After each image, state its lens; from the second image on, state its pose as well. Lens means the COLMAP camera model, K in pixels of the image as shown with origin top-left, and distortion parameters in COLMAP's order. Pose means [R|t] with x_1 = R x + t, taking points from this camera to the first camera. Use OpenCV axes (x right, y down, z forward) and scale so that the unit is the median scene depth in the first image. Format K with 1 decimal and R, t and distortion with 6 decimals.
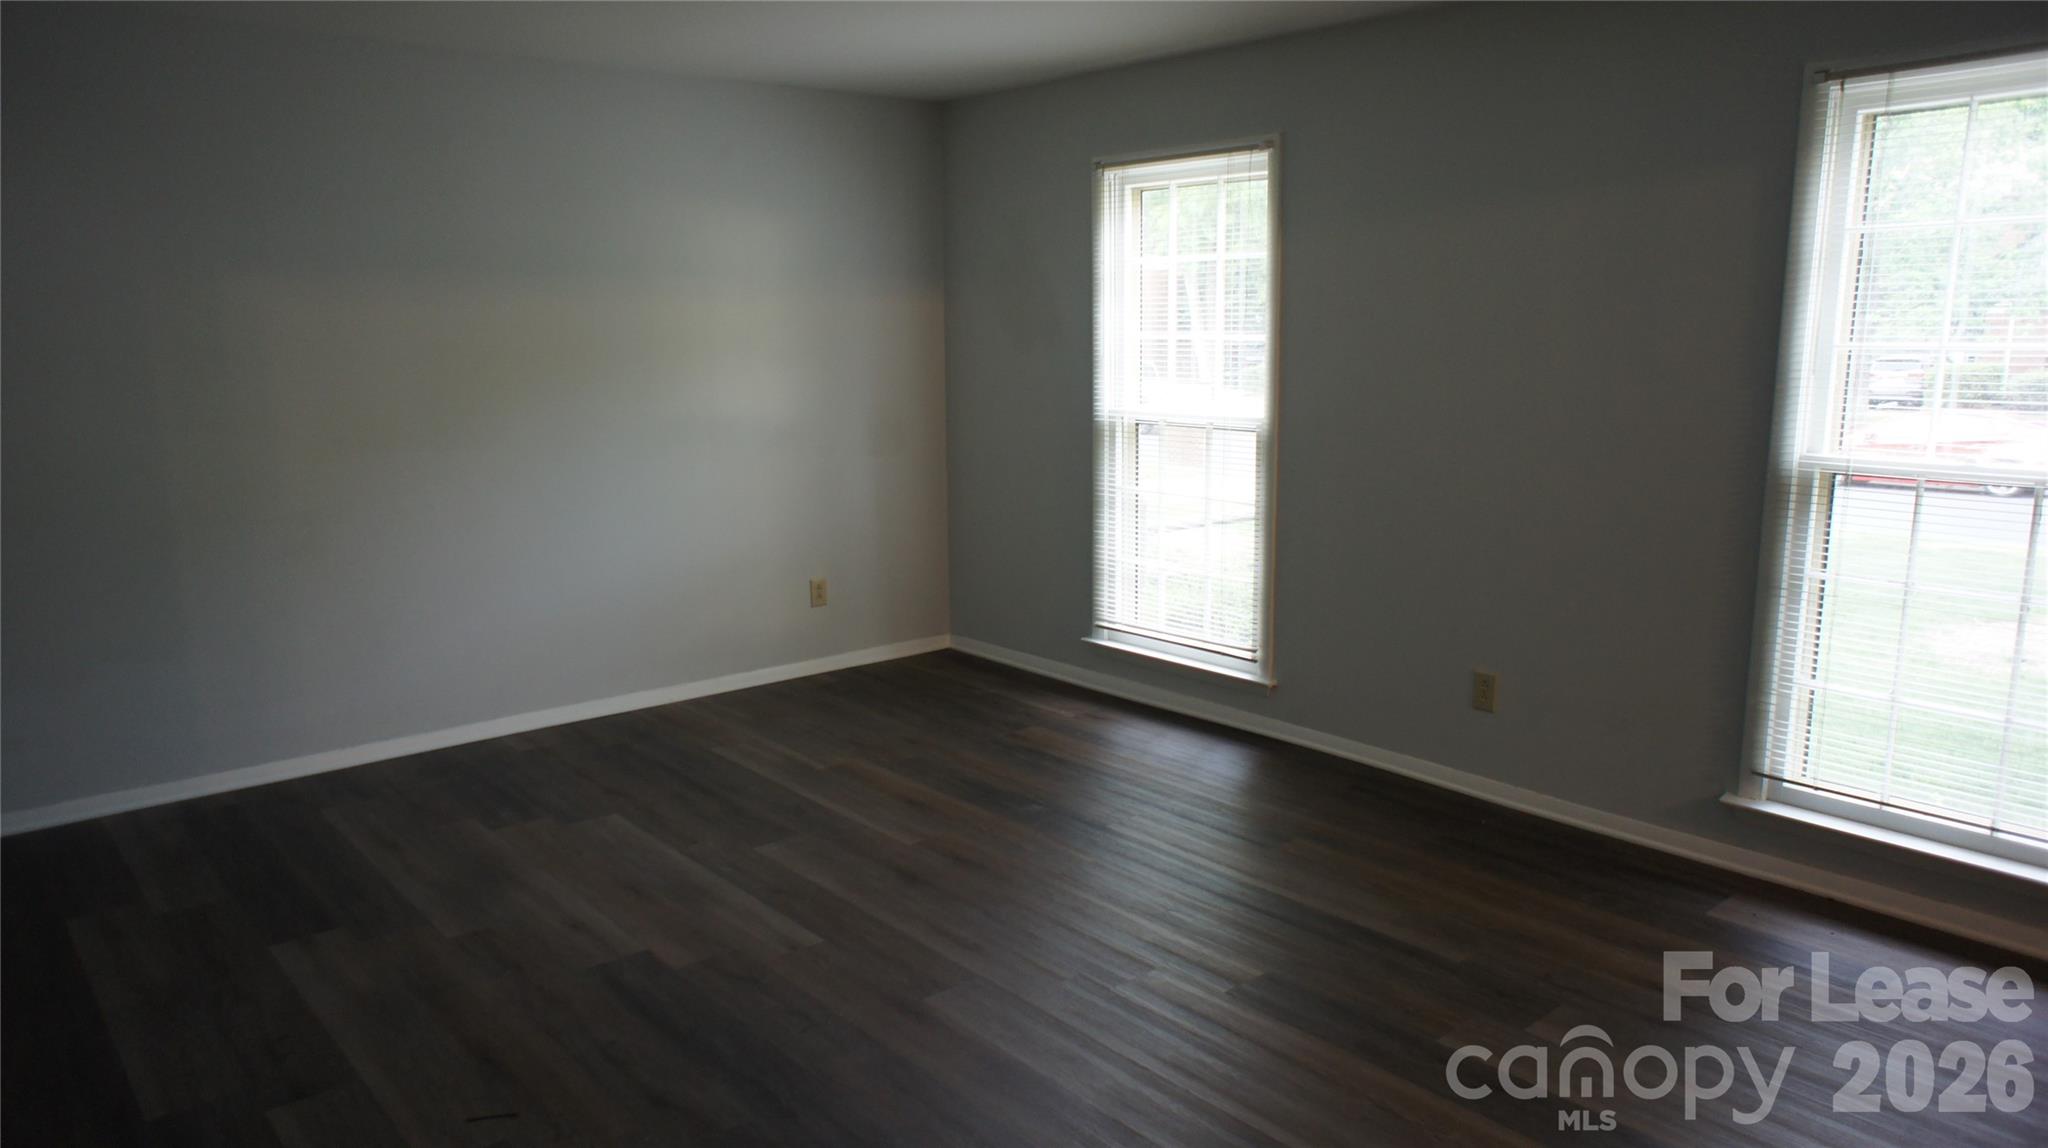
lens RADIAL K [[1392.6, 0, 1017.6], [0, 1392.6, 566.7], [0, 0, 1]] dist [-0.041630, 0.065841]
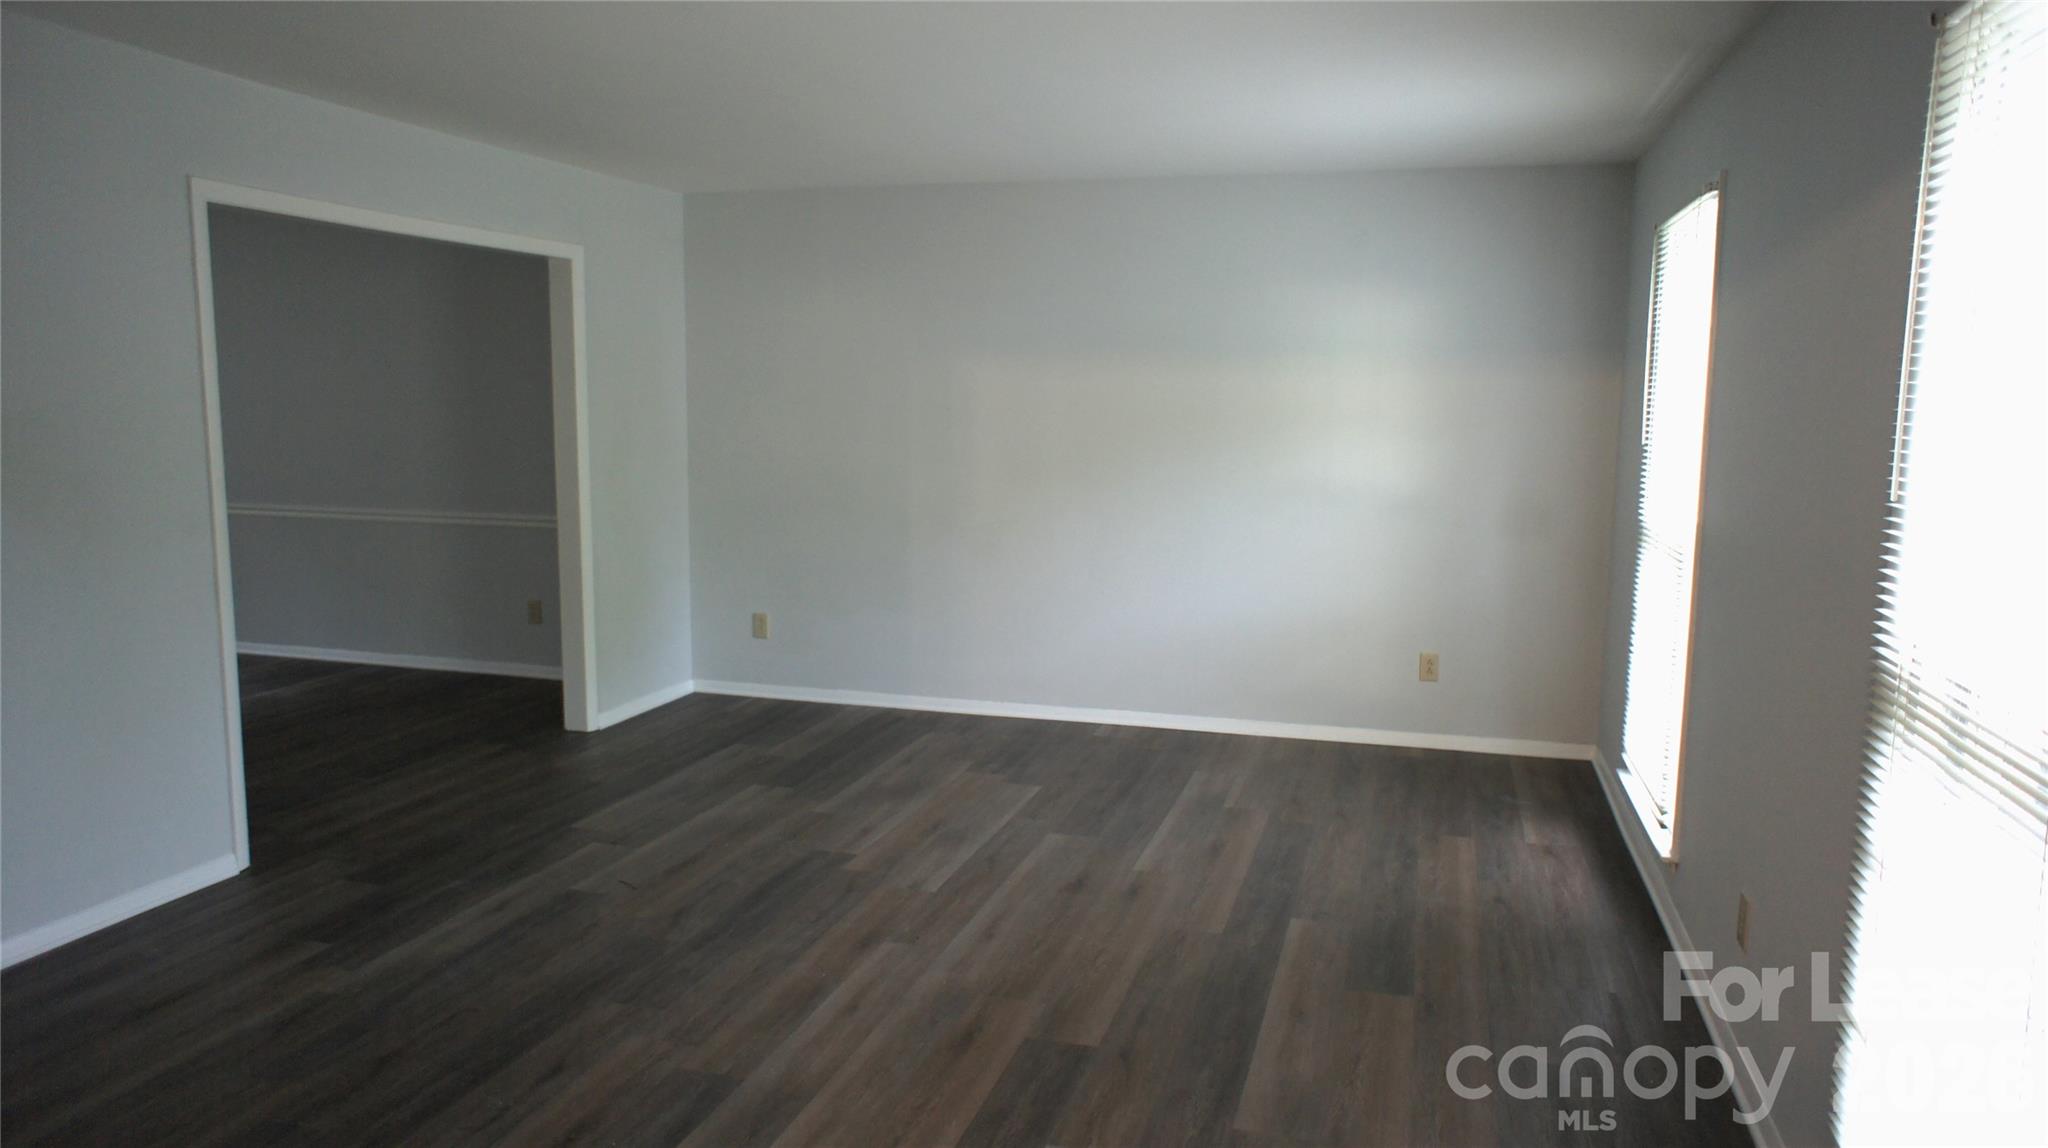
lens RADIAL K [[1392.6, 0, 1013.0], [0, 1392.6, 579.2], [0, 0, 1]] dist [-0.041630, 0.065841]
pose [[0.539950, 0.125180, -0.832337, 0.647958], [-0.159130, 0.986227, 0.045095, -0.051337], [0.826518, 0.108101, 0.552433, 0.251117]]
